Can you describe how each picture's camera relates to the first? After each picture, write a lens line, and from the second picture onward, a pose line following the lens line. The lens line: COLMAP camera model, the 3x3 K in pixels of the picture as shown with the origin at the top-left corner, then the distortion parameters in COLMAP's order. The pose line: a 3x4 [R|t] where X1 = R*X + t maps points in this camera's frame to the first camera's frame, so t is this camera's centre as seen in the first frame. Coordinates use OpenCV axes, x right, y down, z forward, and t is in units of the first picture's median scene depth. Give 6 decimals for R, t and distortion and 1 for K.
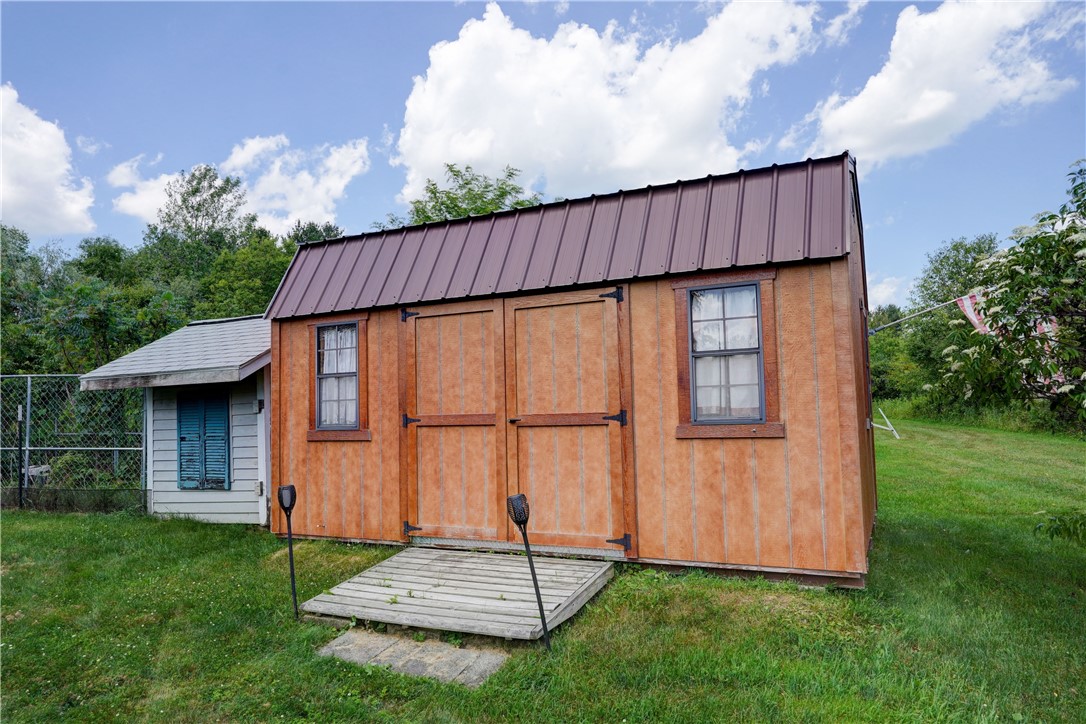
lens RADIAL K [[721.0, 0, 546.9], [0, 721.0, 369.4], [0, 0, 1]] dist [0.004389, -0.000042]
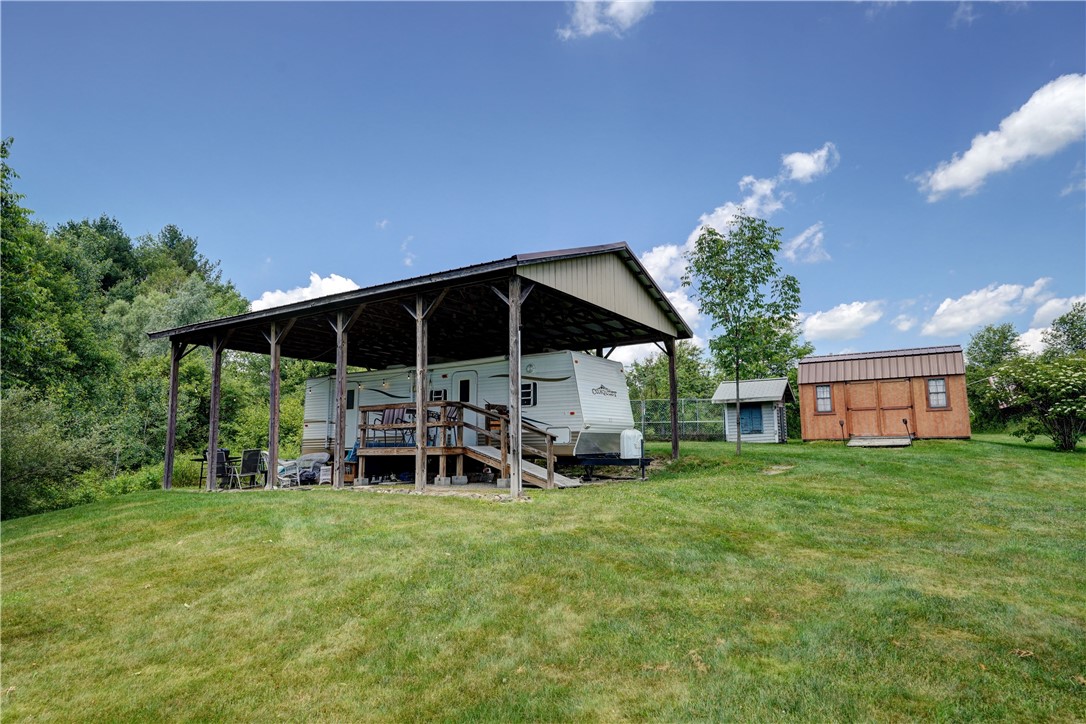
lens RADIAL K [[648.4, 0, 538.1], [0, 648.4, 363.5], [0, 0, 1]] dist [0.002578, 0.002588]
pose [[0.995568, -0.000405, -0.094042, -1.196824], [-0.006341, 0.997427, -0.071415, 0.064790], [0.093829, 0.071695, 0.993003, -2.136866]]
